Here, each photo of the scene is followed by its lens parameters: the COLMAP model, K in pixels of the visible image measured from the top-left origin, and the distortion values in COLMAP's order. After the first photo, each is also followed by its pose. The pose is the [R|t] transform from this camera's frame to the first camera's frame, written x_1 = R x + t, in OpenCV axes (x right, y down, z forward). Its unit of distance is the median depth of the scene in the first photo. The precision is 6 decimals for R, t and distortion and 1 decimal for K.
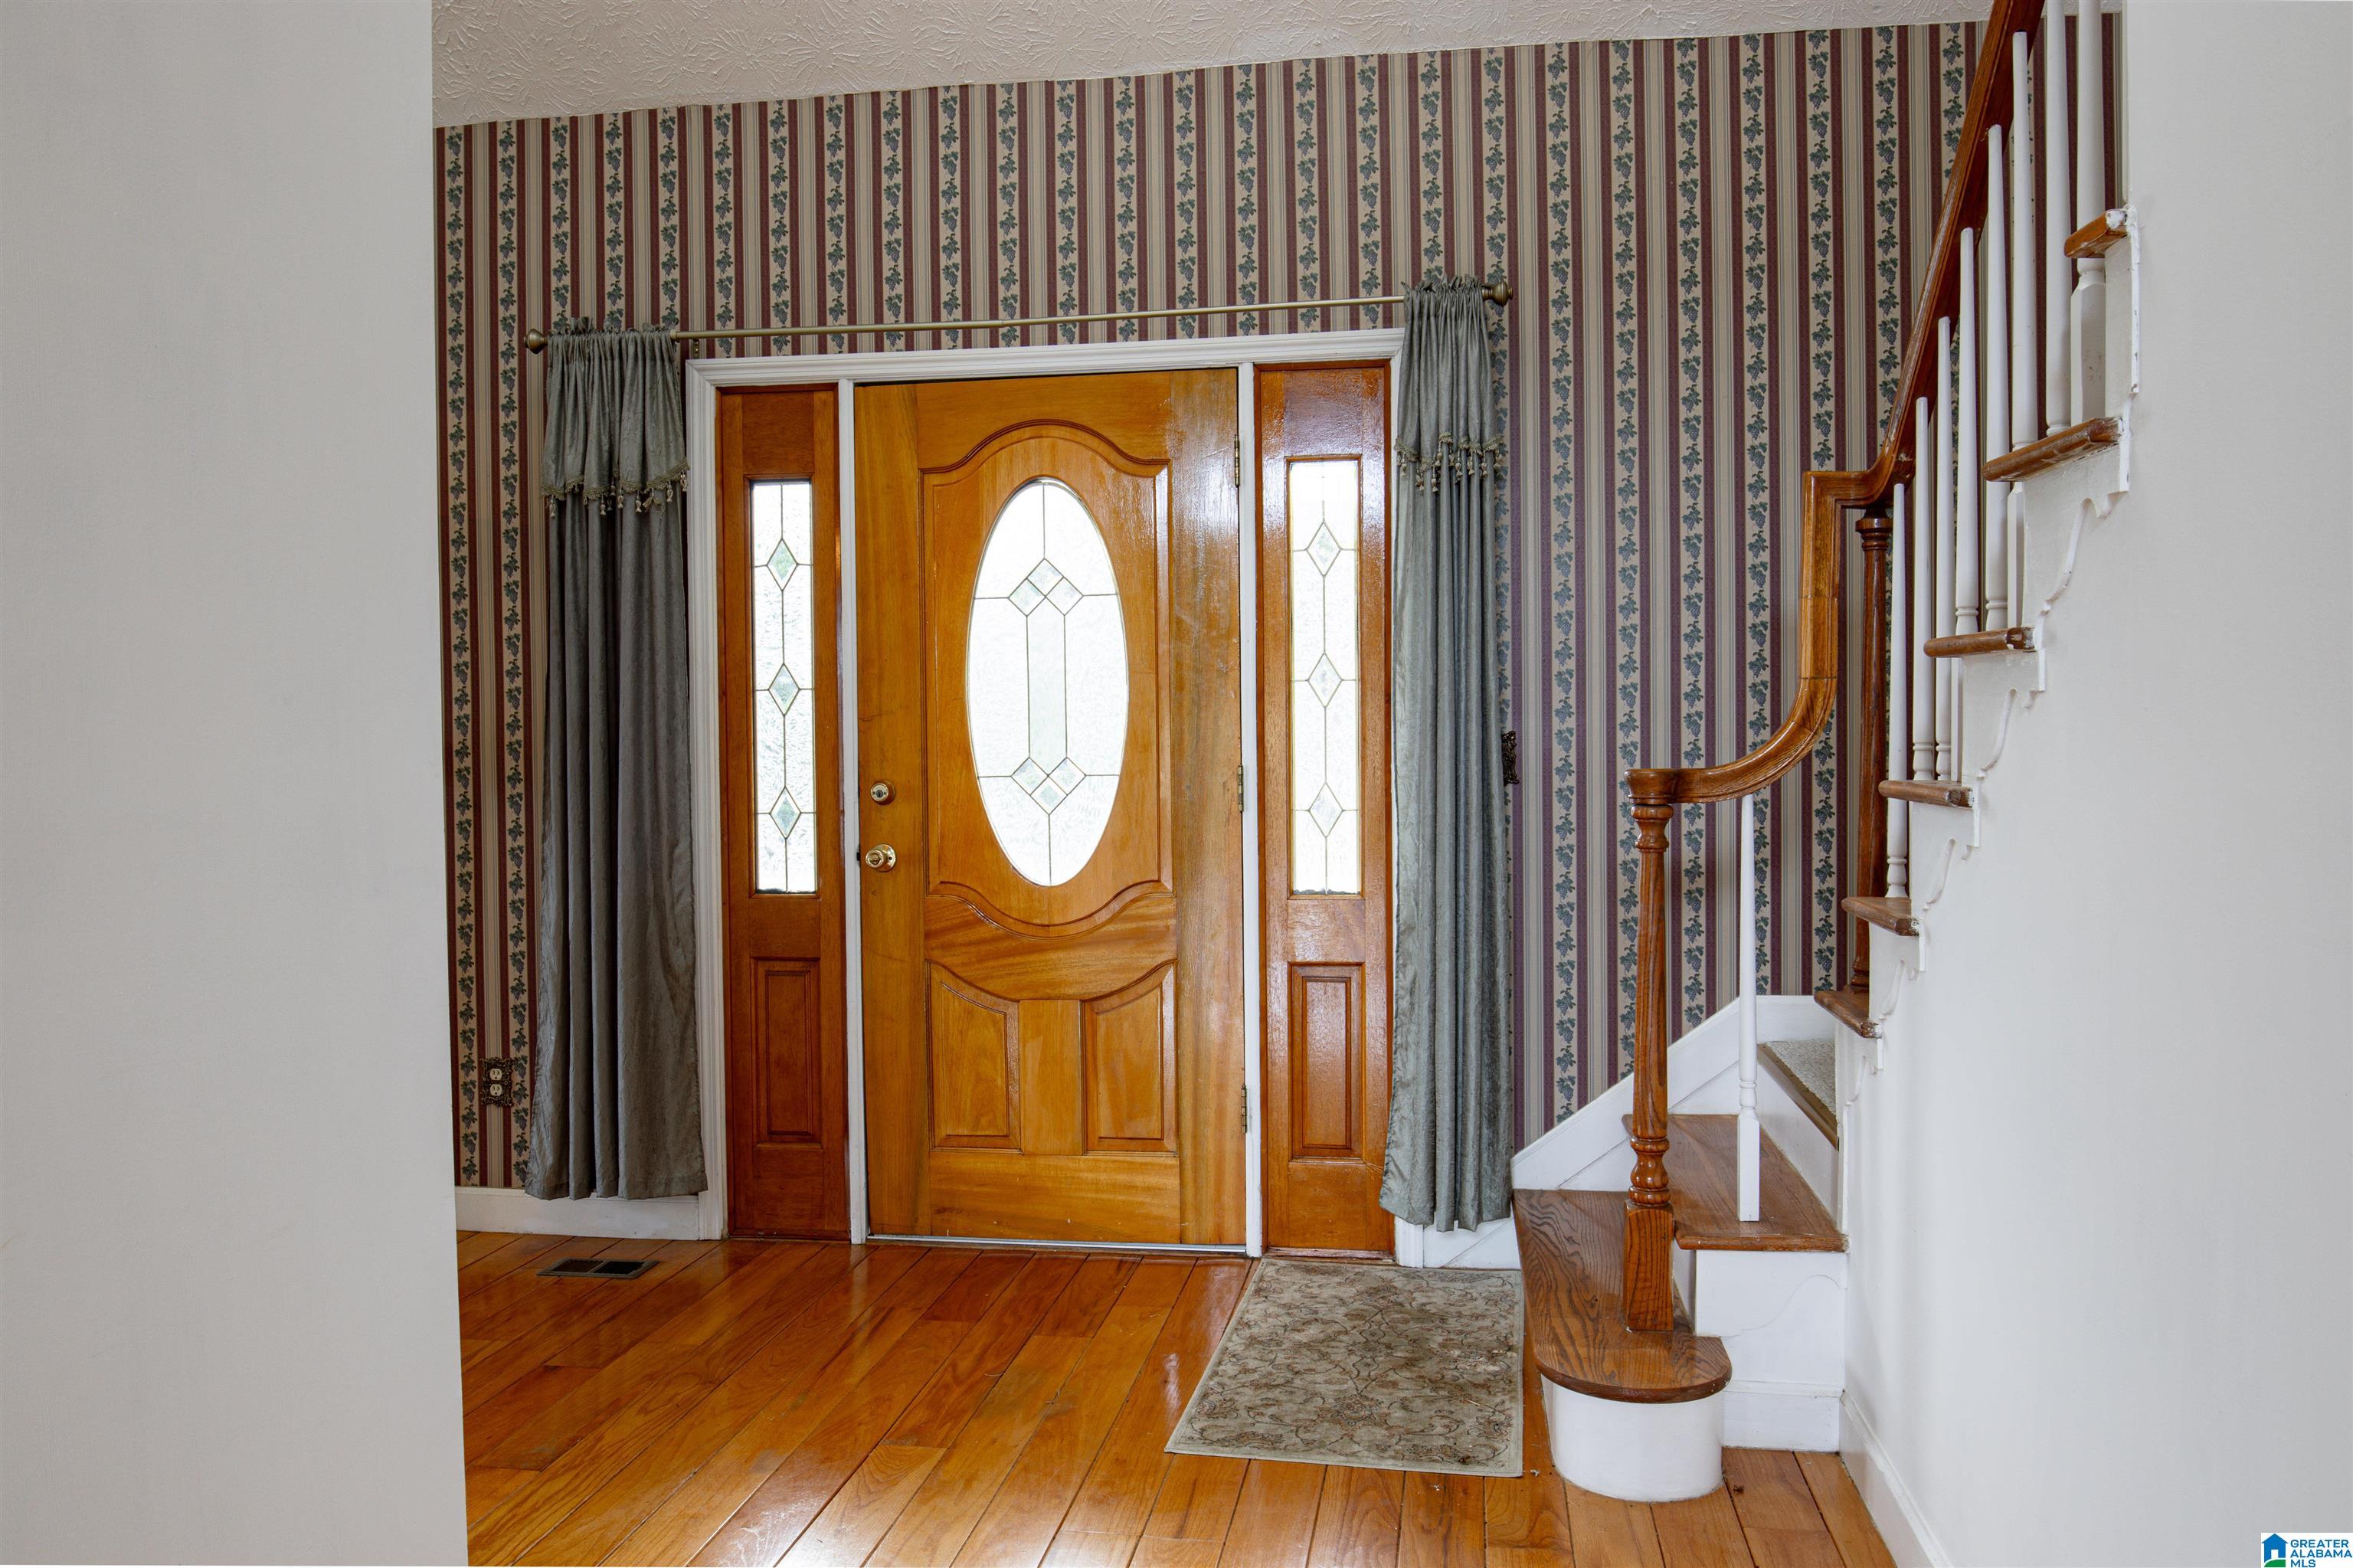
lens RADIAL K [[1688.0, 0, 1176.5], [0, 1688.0, 784.0], [0, 0, 1]] dist [-0.039001, 0.002119]
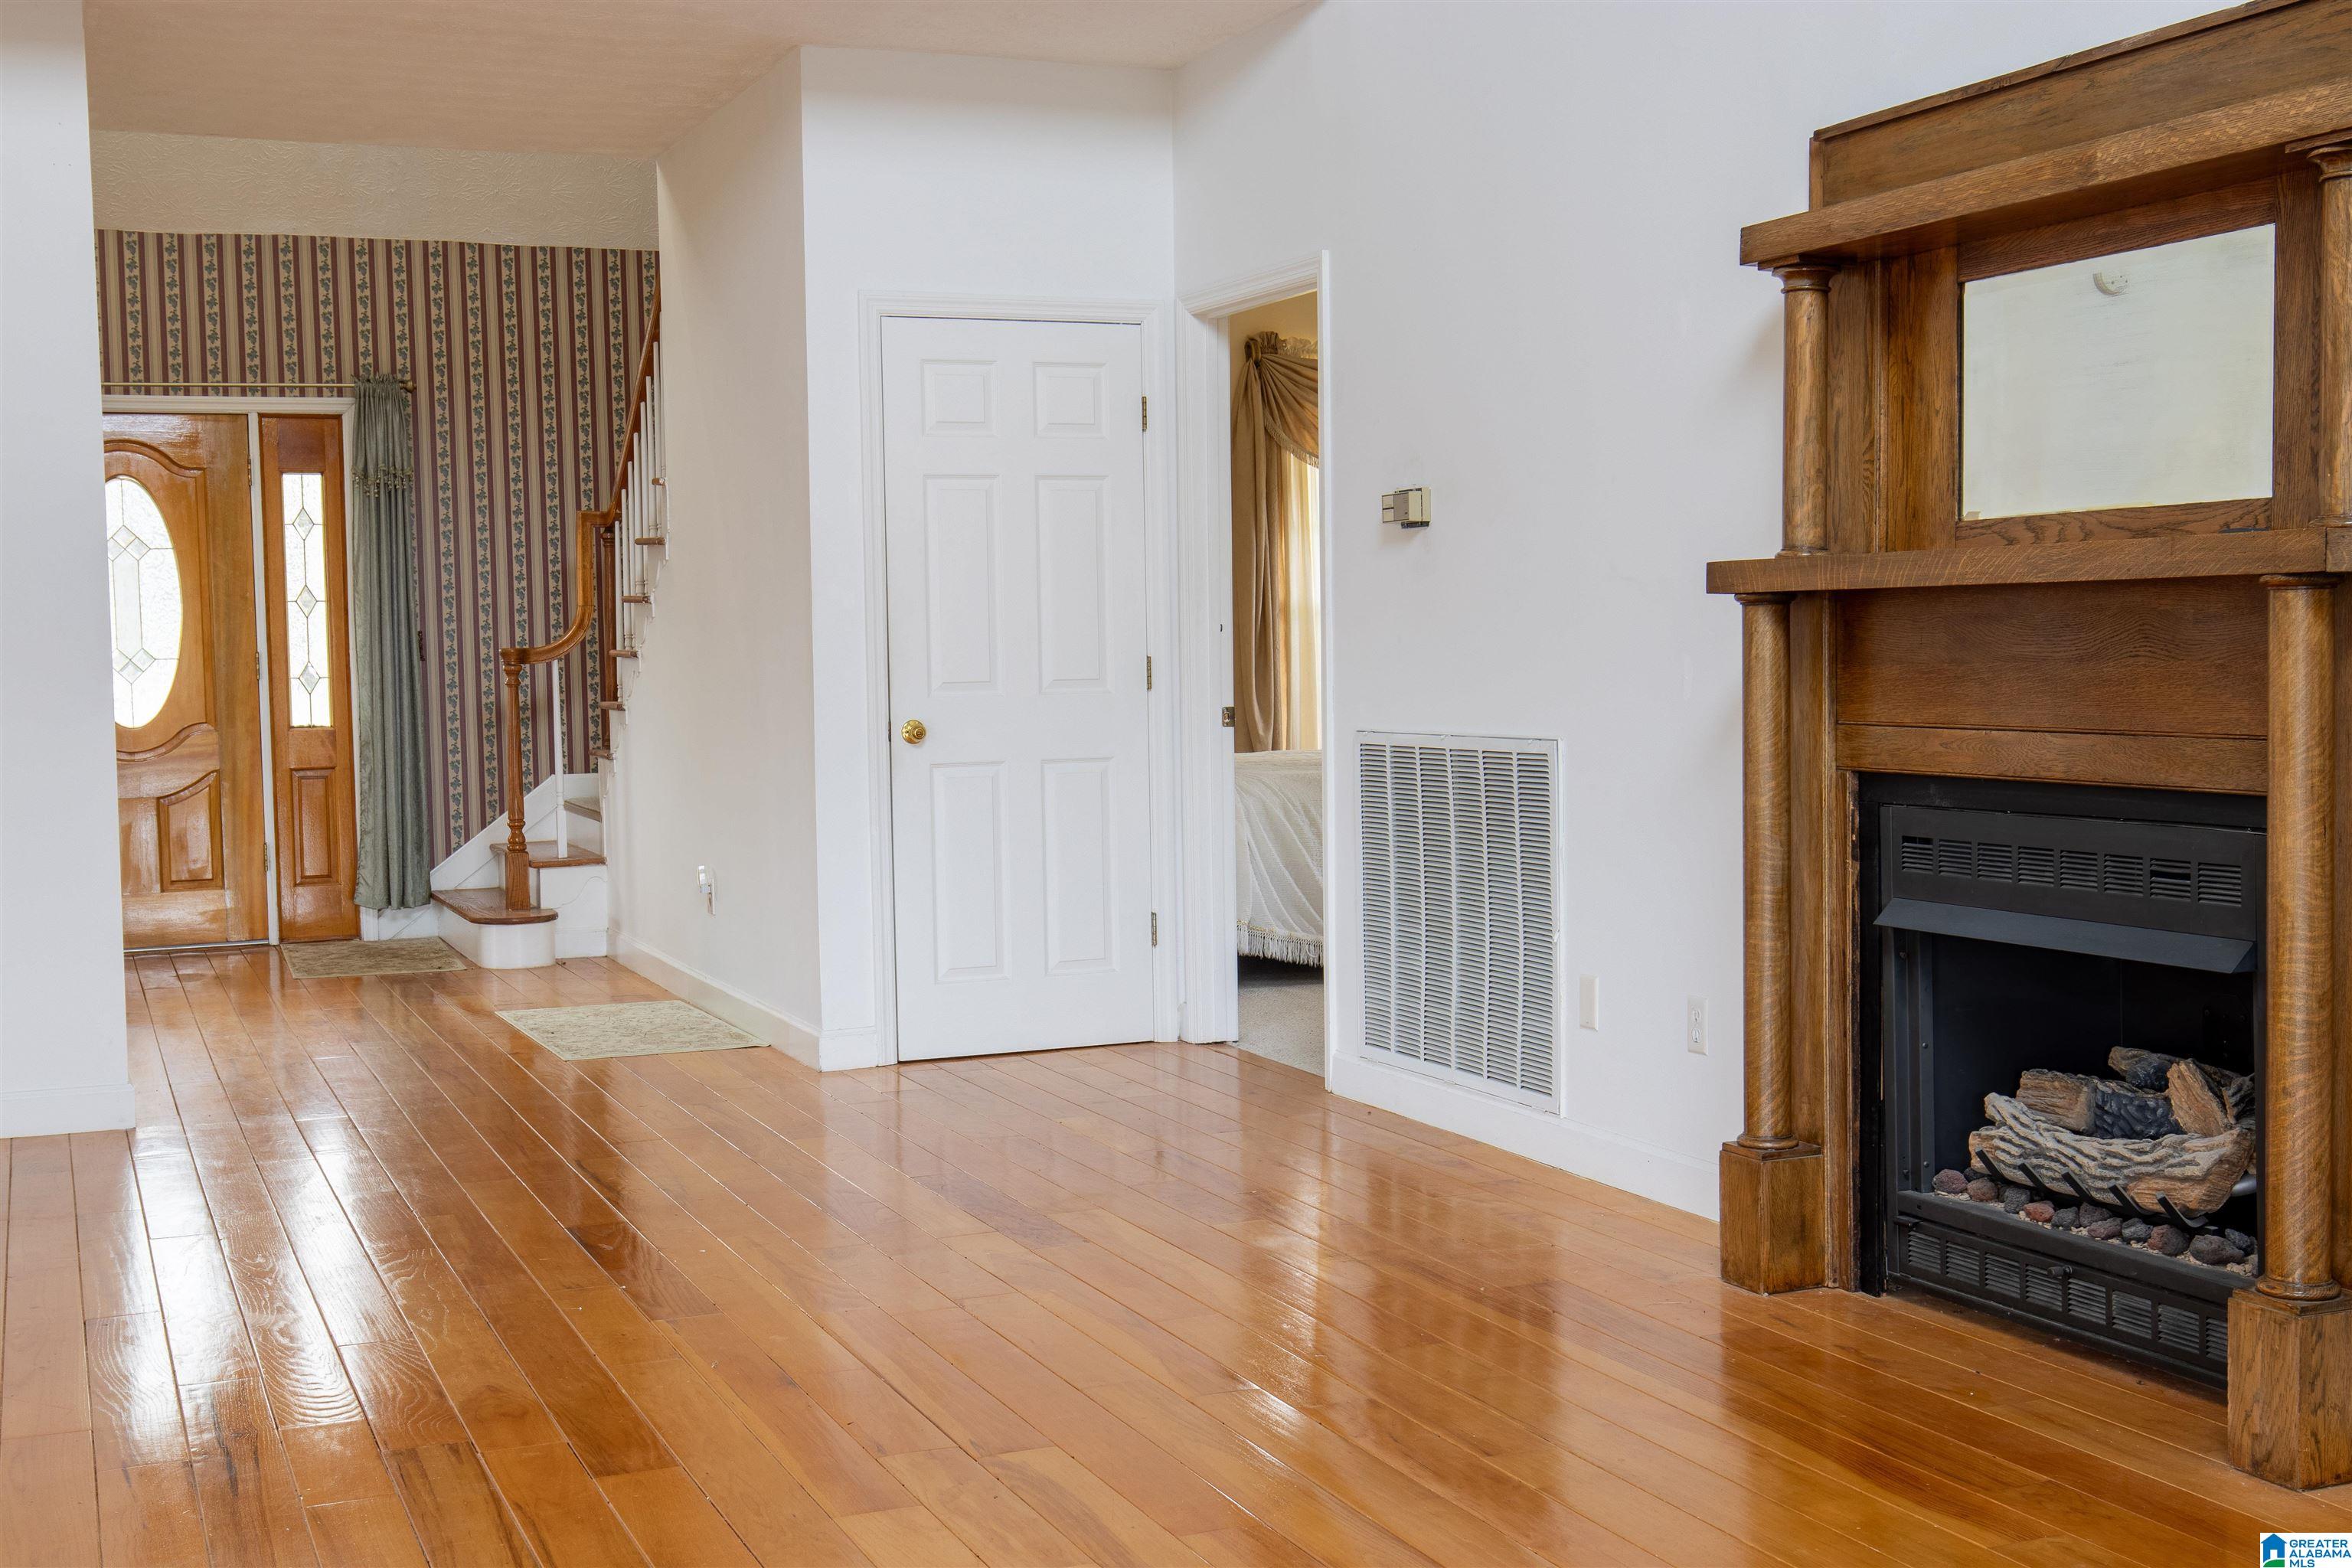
lens RADIAL K [[2637.4, 0, 1176.0], [0, 2637.4, 784.0], [0, 0, 1]] dist [0.018957, -0.027025]
pose [[0.840322, -0.039077, 0.540678, -0.644739], [0.023754, 0.999095, 0.035290, 0.050688], [-0.541567, -0.016812, 0.840489, -1.775092]]
